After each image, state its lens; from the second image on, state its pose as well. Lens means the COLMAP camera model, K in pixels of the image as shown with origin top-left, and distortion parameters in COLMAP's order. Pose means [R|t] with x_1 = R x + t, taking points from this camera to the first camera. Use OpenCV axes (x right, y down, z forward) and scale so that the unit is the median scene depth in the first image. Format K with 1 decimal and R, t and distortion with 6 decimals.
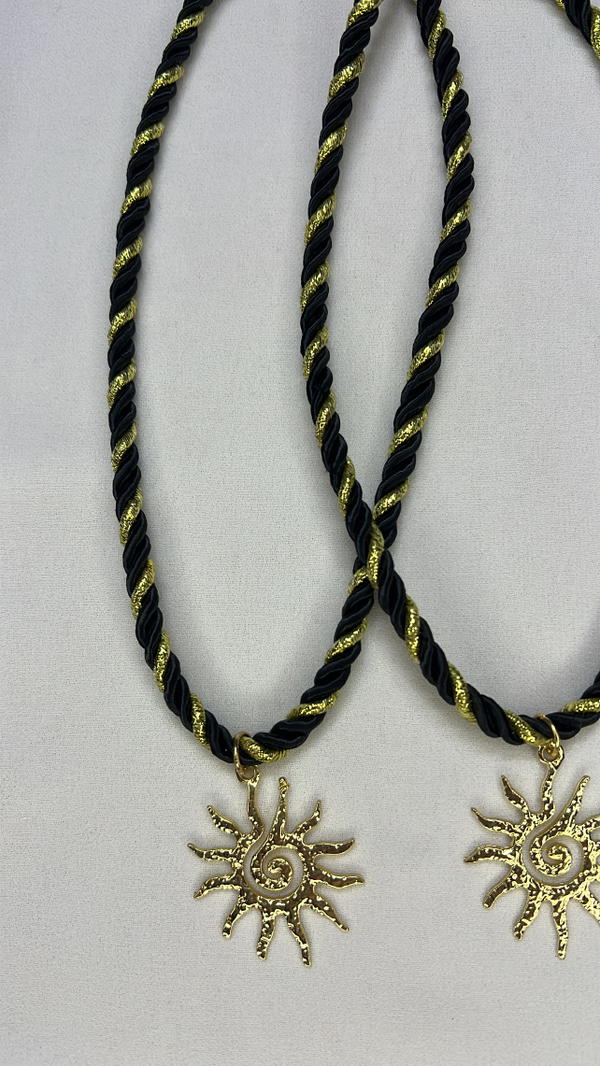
lens RADIAL K [[897.1, 0, 304.5], [0, 897.1, 534.2], [0, 0, 1]] dist [0.039721, -0.125894]
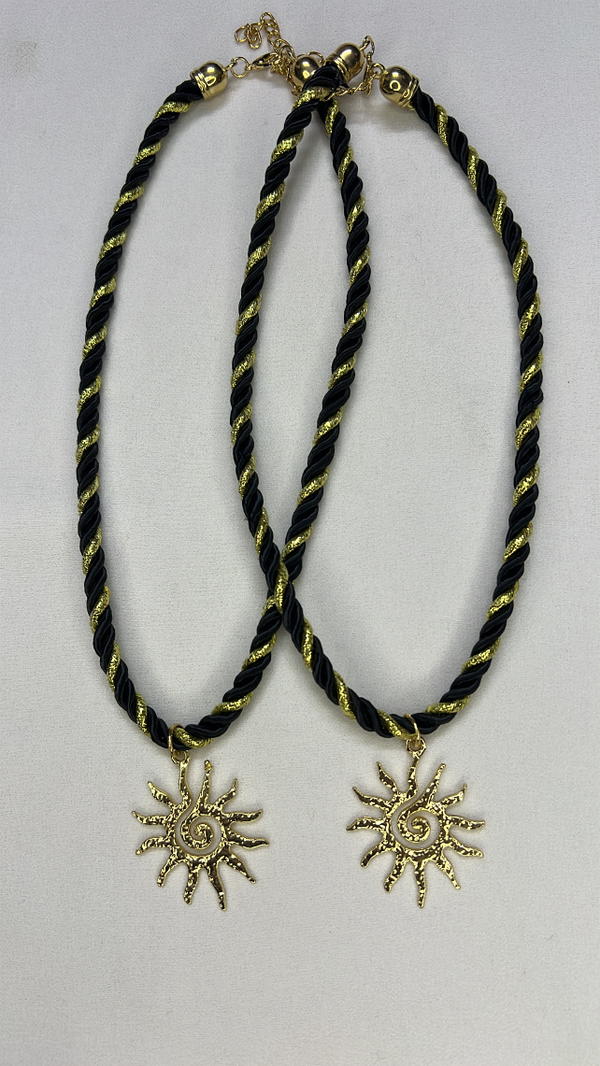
lens RADIAL K [[897.1, 0, 294.8], [0, 897.1, 532.0], [0, 0, 1]] dist [0.039721, -0.125894]
pose [[0.999731, 0.015901, -0.016866, 0.114083], [-0.015989, 0.999859, -0.005117, -0.045859], [0.016782, 0.005385, 0.999845, -0.260617]]
